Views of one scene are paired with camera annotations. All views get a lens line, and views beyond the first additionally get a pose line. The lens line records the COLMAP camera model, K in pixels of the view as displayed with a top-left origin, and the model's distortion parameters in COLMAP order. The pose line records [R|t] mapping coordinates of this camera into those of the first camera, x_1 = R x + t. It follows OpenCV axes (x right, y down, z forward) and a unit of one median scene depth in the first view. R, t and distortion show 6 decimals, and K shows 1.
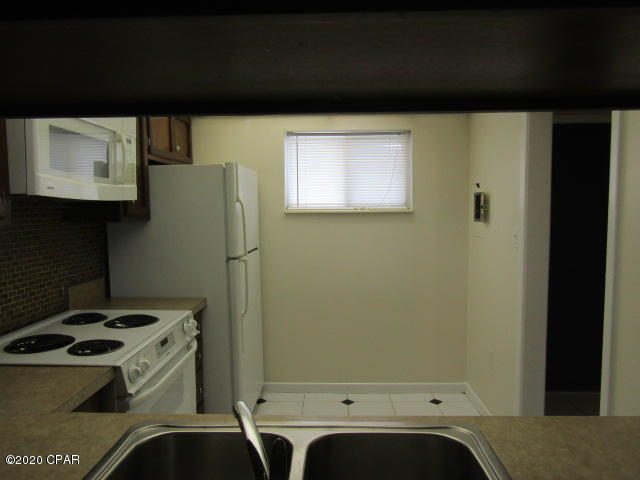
lens RADIAL K [[458.3, 0, 319.0], [0, 458.3, 236.6], [0, 0, 1]] dist [-0.003679, -0.000743]
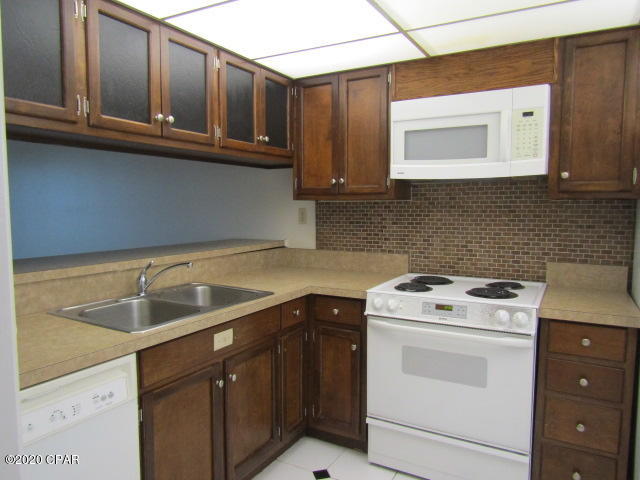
lens RADIAL K [[458.3, 0, 319.9], [0, 458.3, 243.1], [0, 0, 1]] dist [-0.003679, -0.000743]
pose [[-0.462061, 0.083062, -0.882950, 0.655058], [-0.050727, 0.991499, 0.119820, -0.032100], [0.885396, 0.100154, -0.453920, 1.070038]]
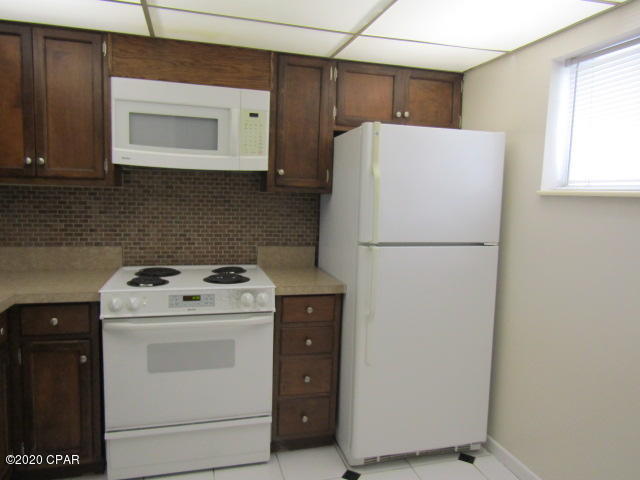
lens RADIAL K [[458.3, 0, 321.9], [0, 458.3, 243.6], [0, 0, 1]] dist [-0.003679, -0.000743]
pose [[0.302298, 0.121305, -0.945463, 0.677324], [-0.093949, 0.990832, 0.097087, -0.029380], [0.948572, 0.059477, 0.310923, 0.831054]]
